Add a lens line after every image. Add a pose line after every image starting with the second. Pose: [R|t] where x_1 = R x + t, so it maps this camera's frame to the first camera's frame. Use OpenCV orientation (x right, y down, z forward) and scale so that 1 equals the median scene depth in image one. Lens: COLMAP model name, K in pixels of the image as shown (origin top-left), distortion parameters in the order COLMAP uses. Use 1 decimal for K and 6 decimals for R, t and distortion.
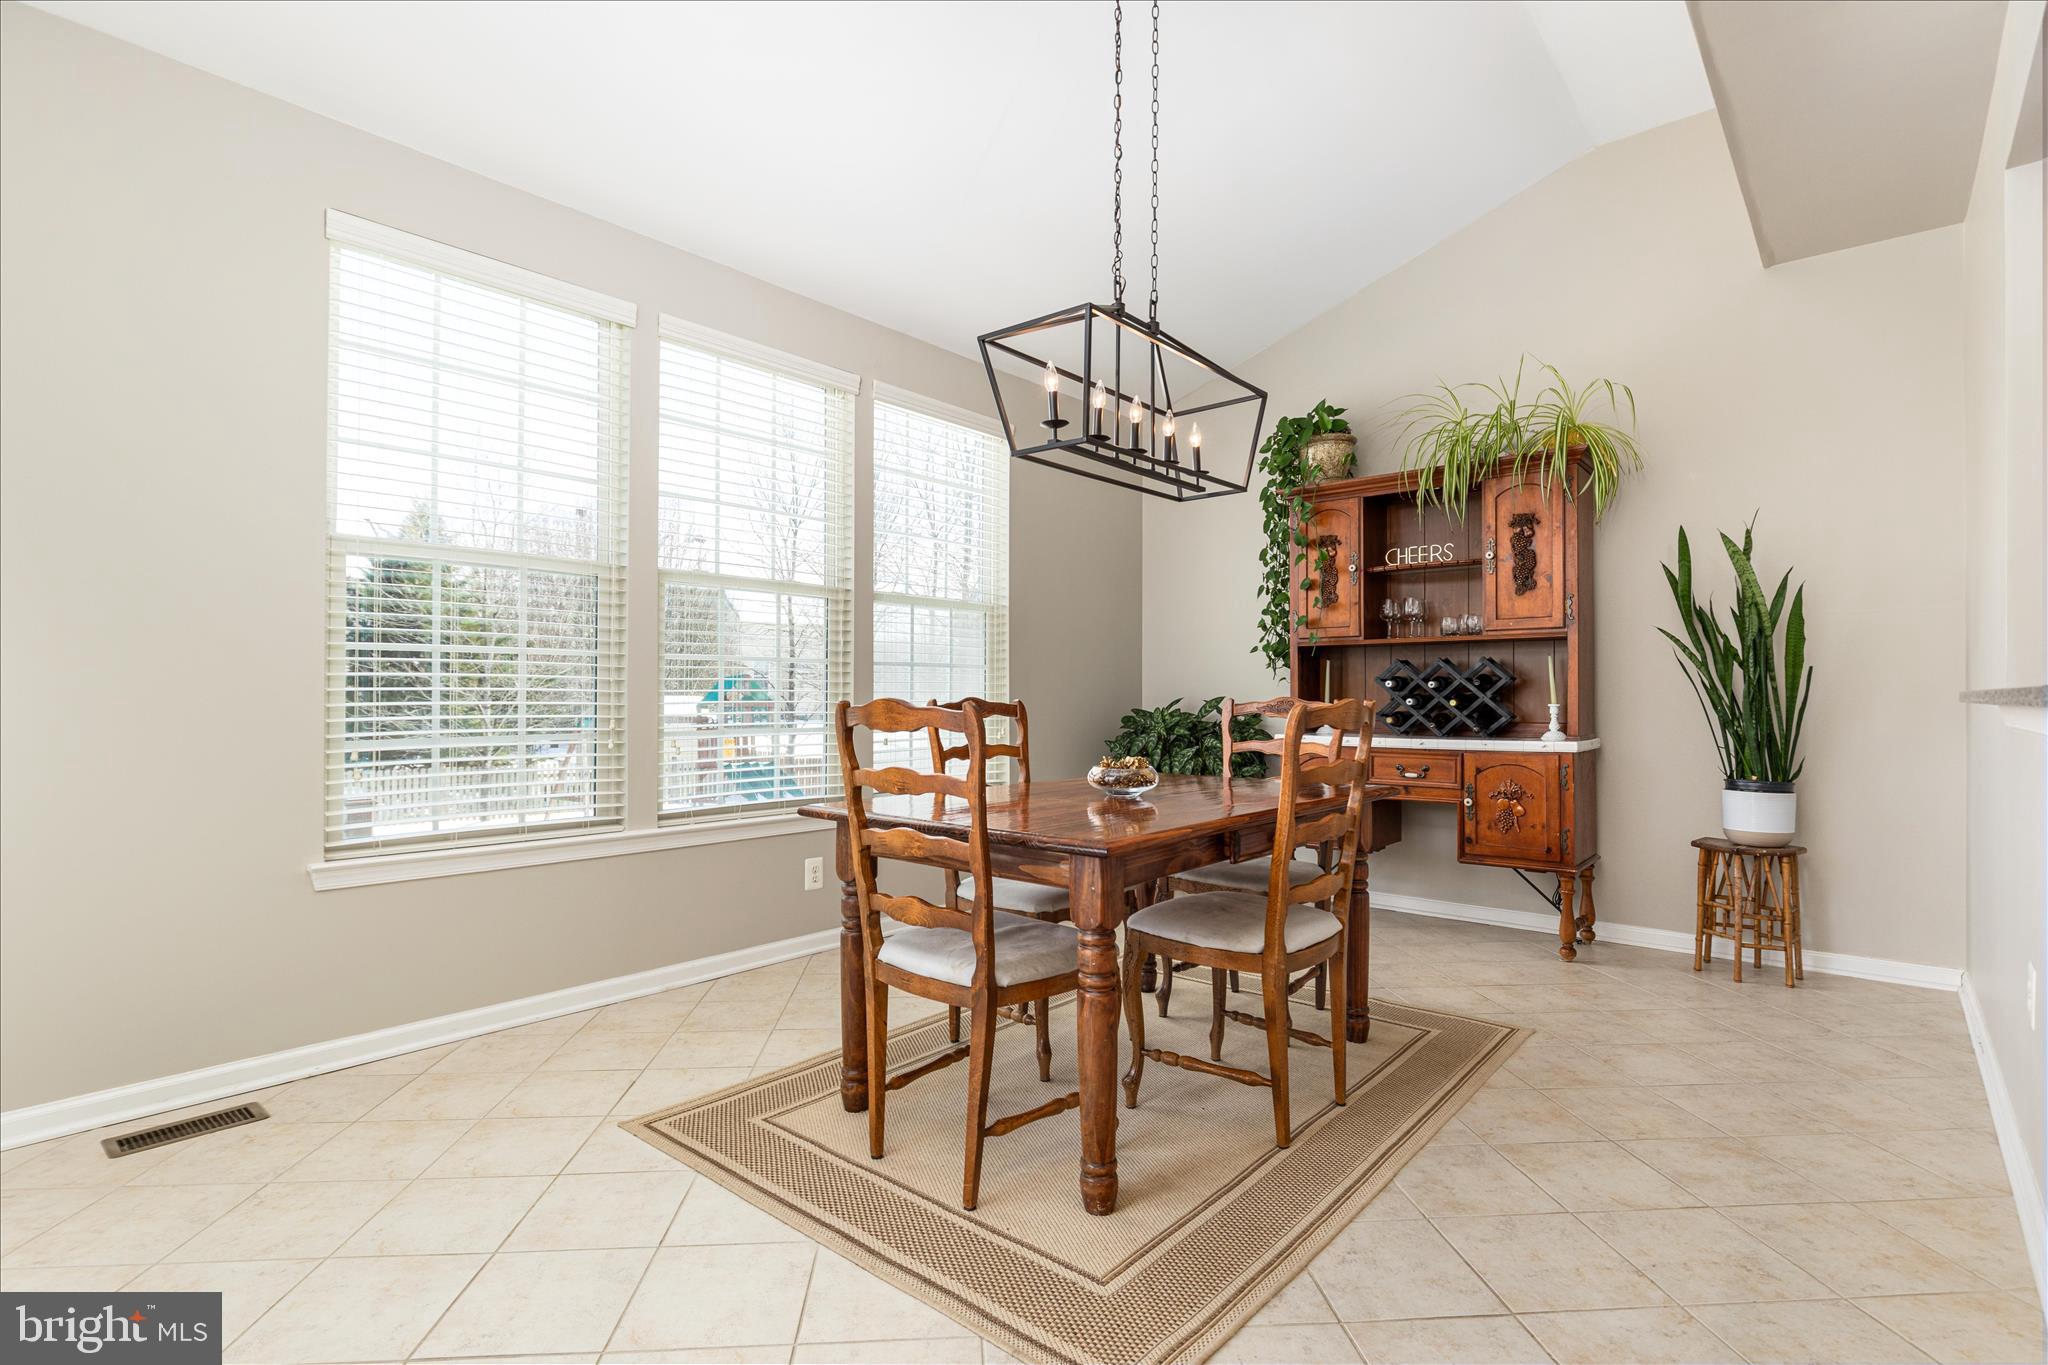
lens RADIAL K [[994.9, 0, 1024.0], [0, 994.9, 682.5], [0, 0, 1]] dist [0.001123, -0.000093]
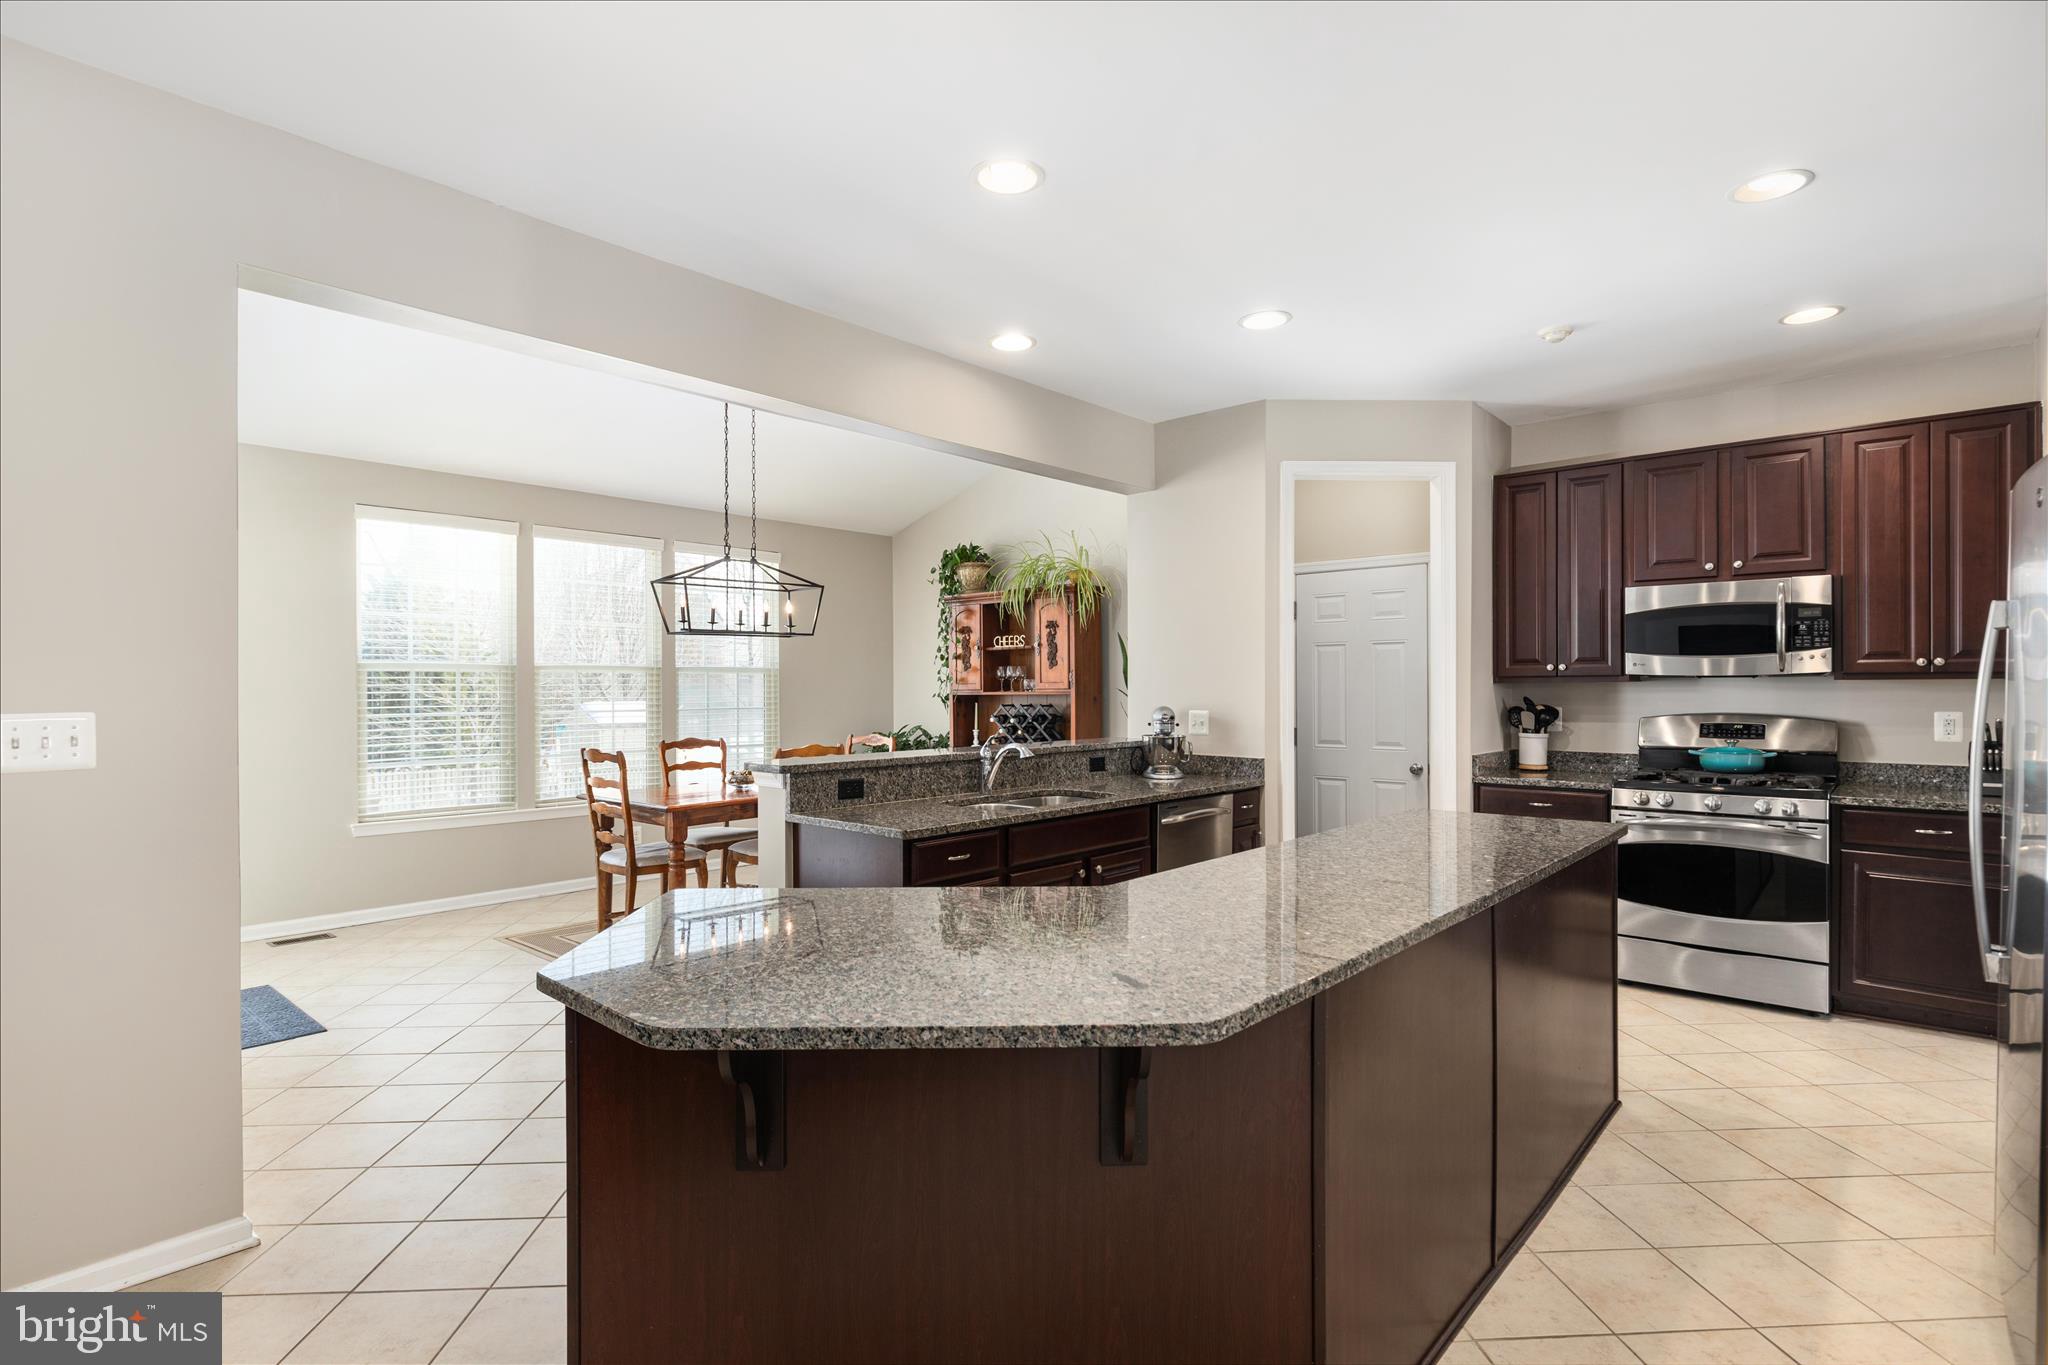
lens RADIAL K [[1021.0, 0, 1023.6], [0, 1021.0, 692.1], [0, 0, 1]] dist [0.000743, 0.000110]
pose [[0.999896, -0.009427, -0.010940, 0.459164], [0.009579, 0.999856, 0.013972, -0.070656], [0.010806, -0.014076, 0.999843, -0.715957]]
